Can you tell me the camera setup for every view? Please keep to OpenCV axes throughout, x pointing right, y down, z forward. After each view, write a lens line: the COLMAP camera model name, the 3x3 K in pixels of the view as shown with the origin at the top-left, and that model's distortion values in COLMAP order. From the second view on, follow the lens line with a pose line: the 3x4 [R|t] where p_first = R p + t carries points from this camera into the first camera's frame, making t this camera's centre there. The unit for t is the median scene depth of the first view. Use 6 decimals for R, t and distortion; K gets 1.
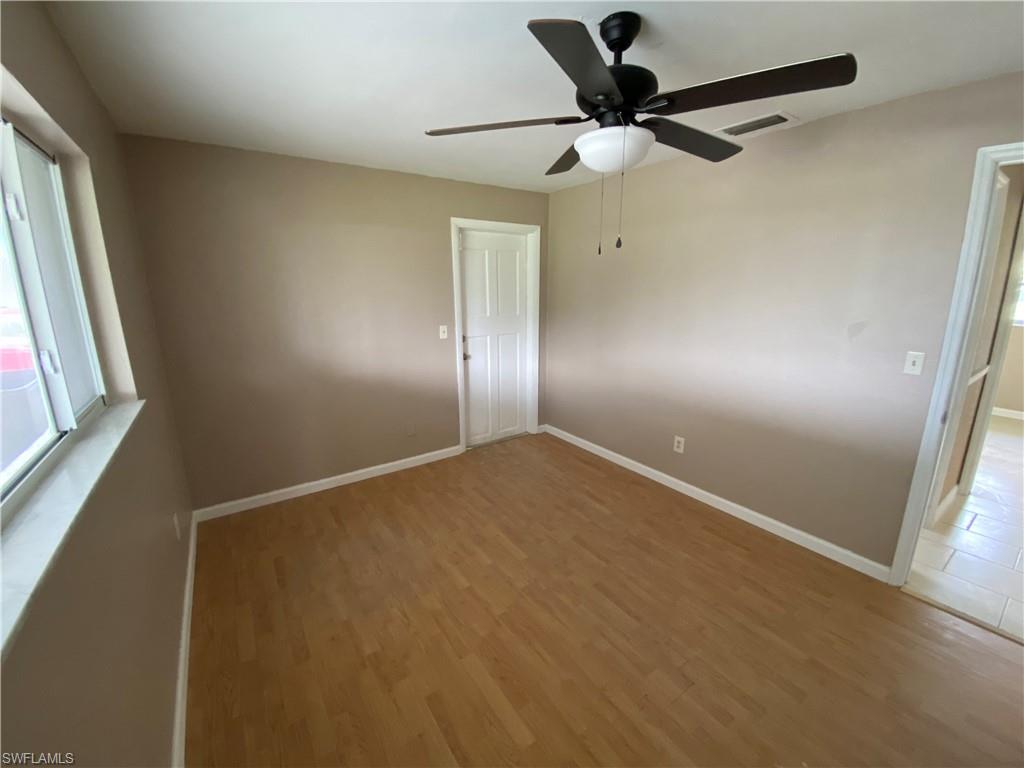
lens RADIAL K [[412.3, 0, 512.0], [0, 412.3, 384.0], [0, 0, 1]] dist [-0.000791, -0.000217]
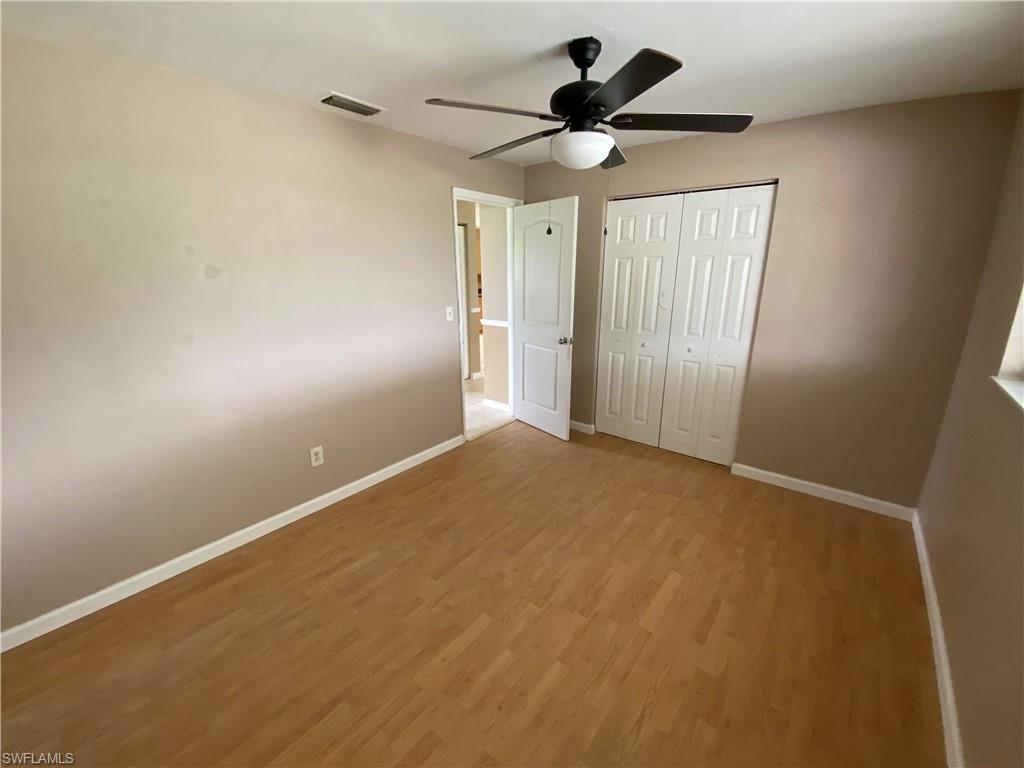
lens RADIAL K [[414.0, 0, 512.4], [0, 414.0, 382.7], [0, 0, 1]] dist [0.020089, -0.000214]
pose [[-0.279606, -0.264715, 0.922901, -0.662845], [0.228694, 0.915211, 0.331795, -0.266607], [-0.932480, 0.303834, -0.195360, 1.072607]]
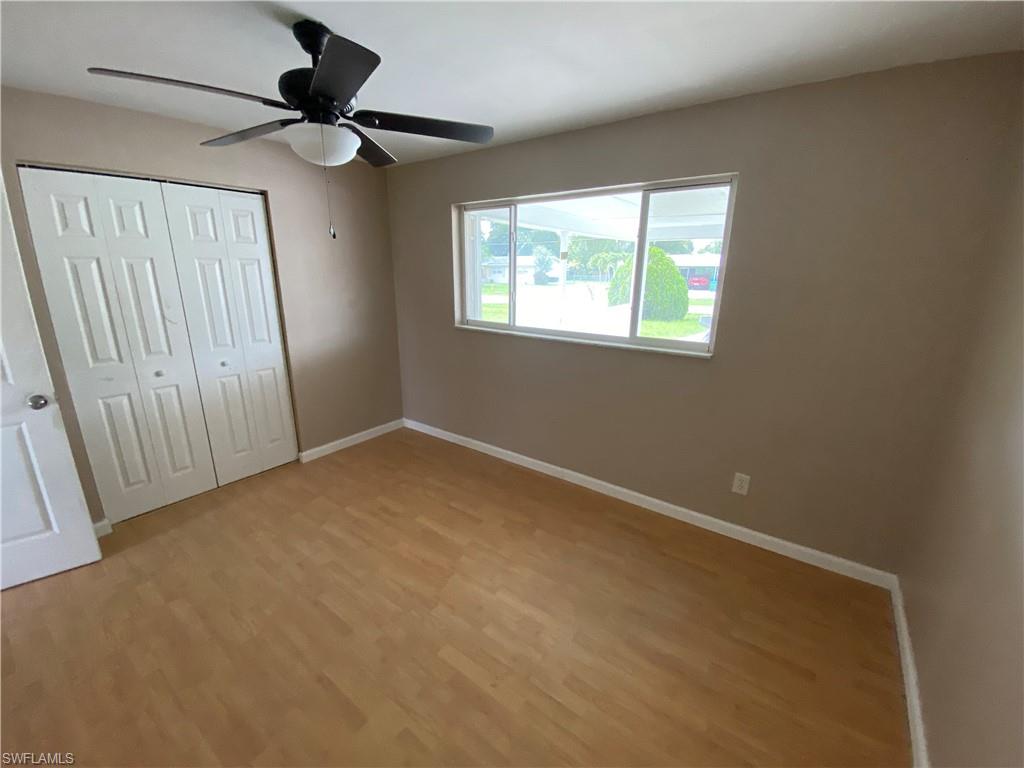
lens RADIAL K [[427.0, 0, 506.7], [0, 427.0, 378.7], [0, 0, 1]] dist [0.002534, 0.000173]
pose [[-0.951661, 0.076860, -0.297379, 0.119572], [-0.072421, 0.884739, 0.460427, -0.383424], [0.298491, 0.459707, -0.836405, 1.583655]]
